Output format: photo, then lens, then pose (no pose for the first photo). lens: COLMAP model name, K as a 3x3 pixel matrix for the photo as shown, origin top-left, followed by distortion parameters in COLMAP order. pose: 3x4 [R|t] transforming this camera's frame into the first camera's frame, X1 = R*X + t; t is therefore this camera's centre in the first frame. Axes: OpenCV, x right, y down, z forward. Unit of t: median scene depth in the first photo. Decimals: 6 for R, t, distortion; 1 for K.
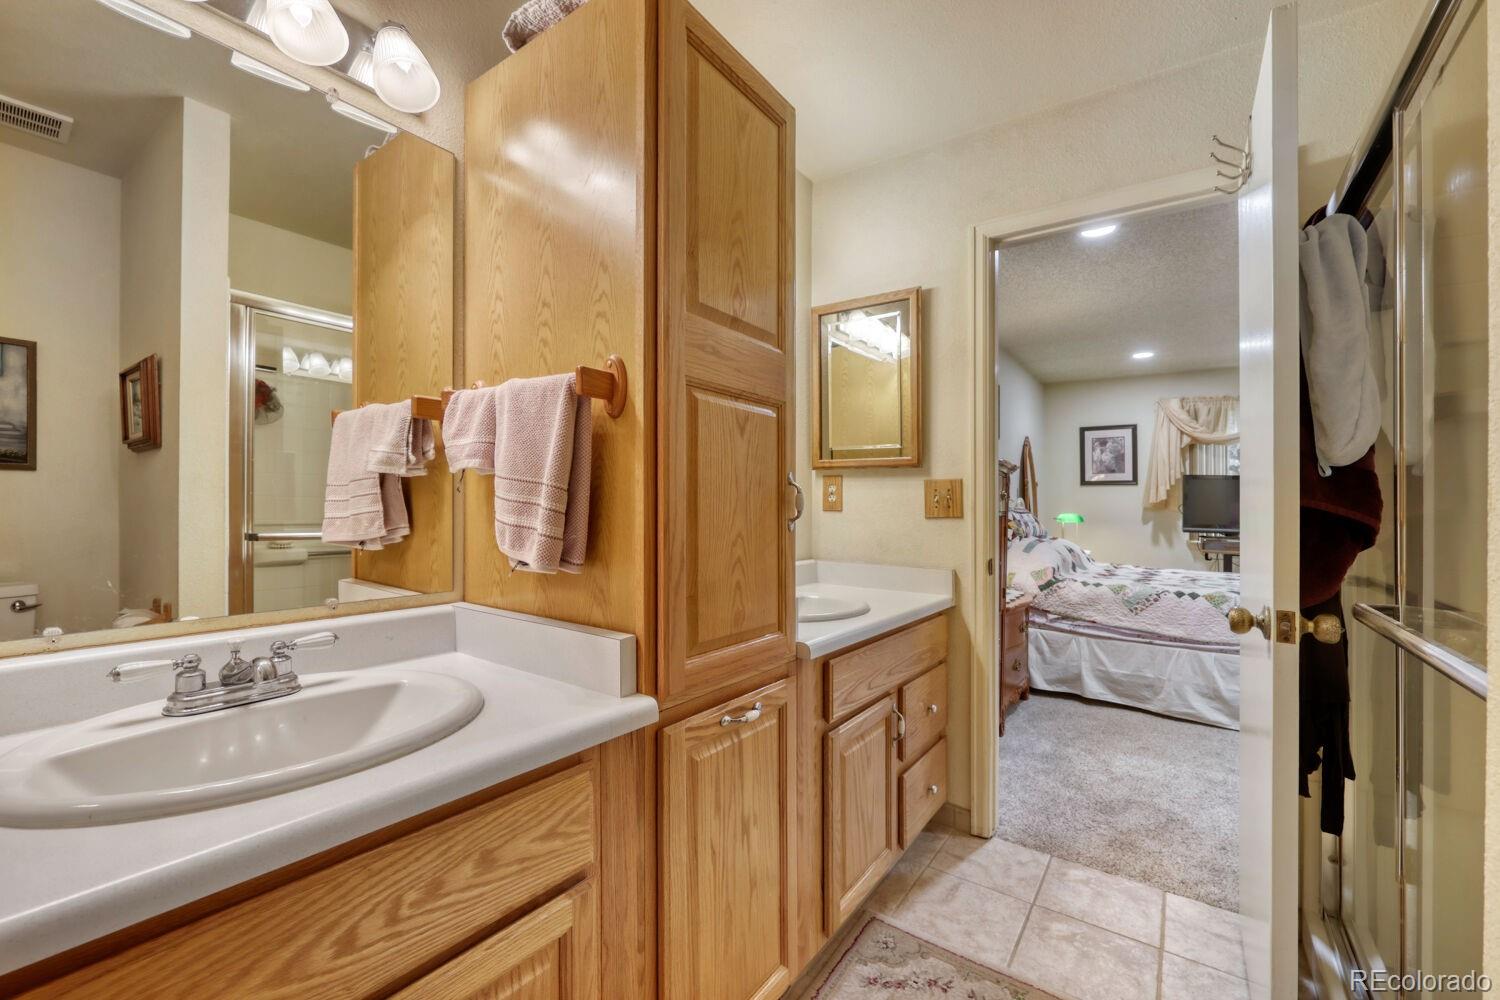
lens RADIAL K [[621.9, 0, 750.0], [0, 621.9, 500.0], [0, 0, 1]] dist [-0.000597, 0.000086]
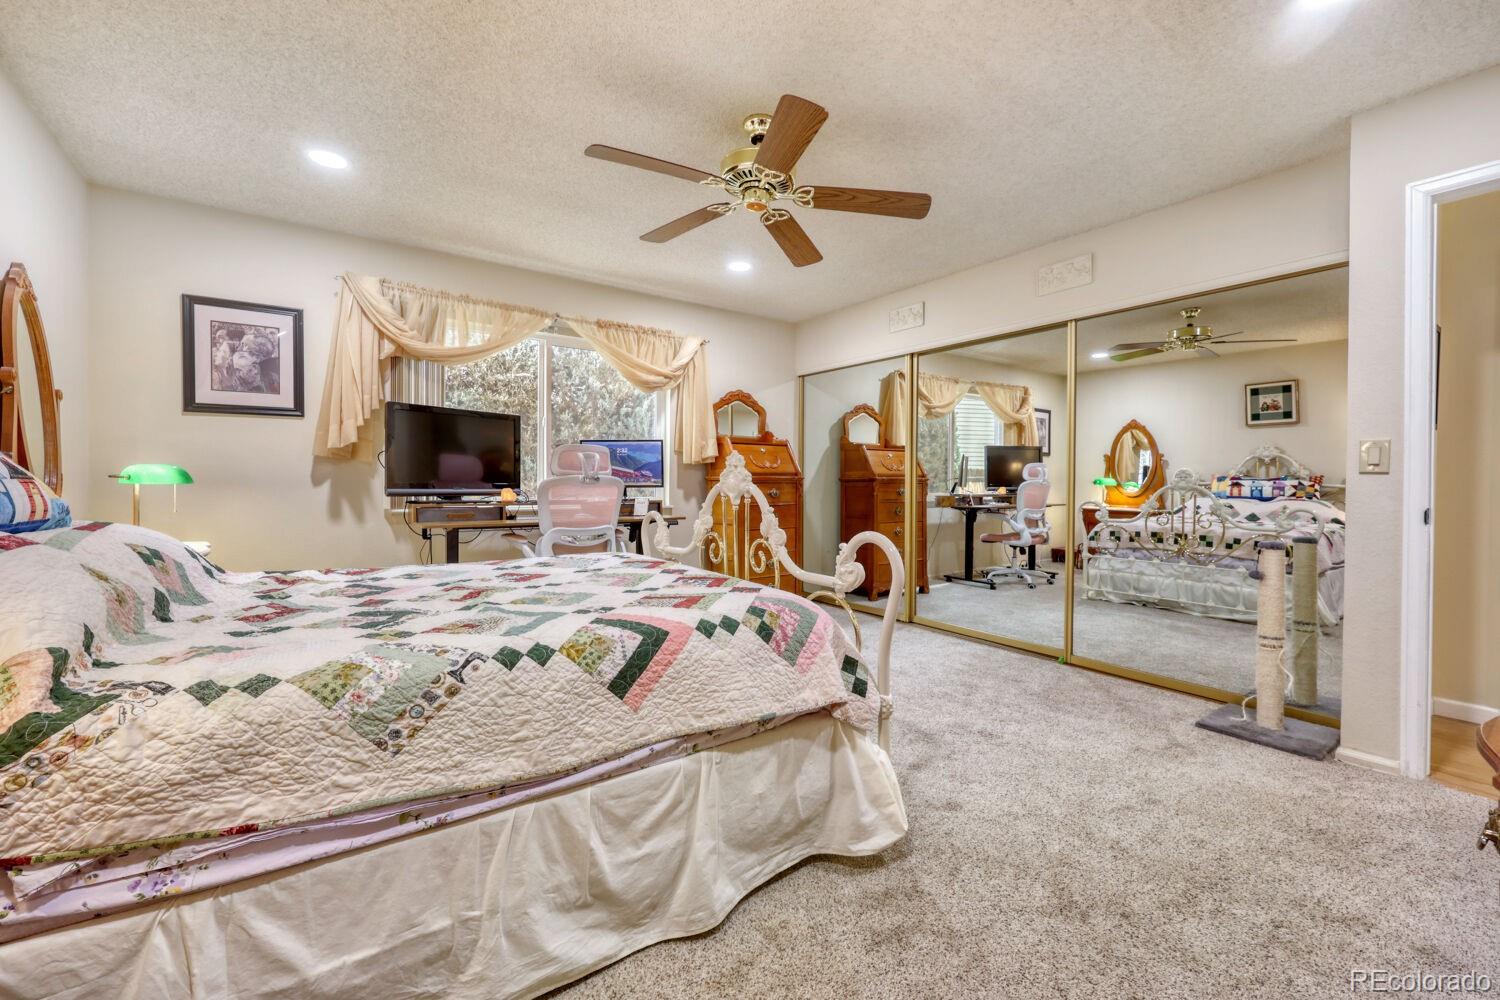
lens RADIAL K [[608.0, 0, 747.2], [0, 608.0, 476.4], [0, 0, 1]] dist [-0.005130, -0.000109]
pose [[0.325902, -0.005955, 0.945385, 0.302238], [-0.005762, 0.999949, 0.008284, 0.030679], [-0.945386, -0.008147, 0.325851, 0.570235]]
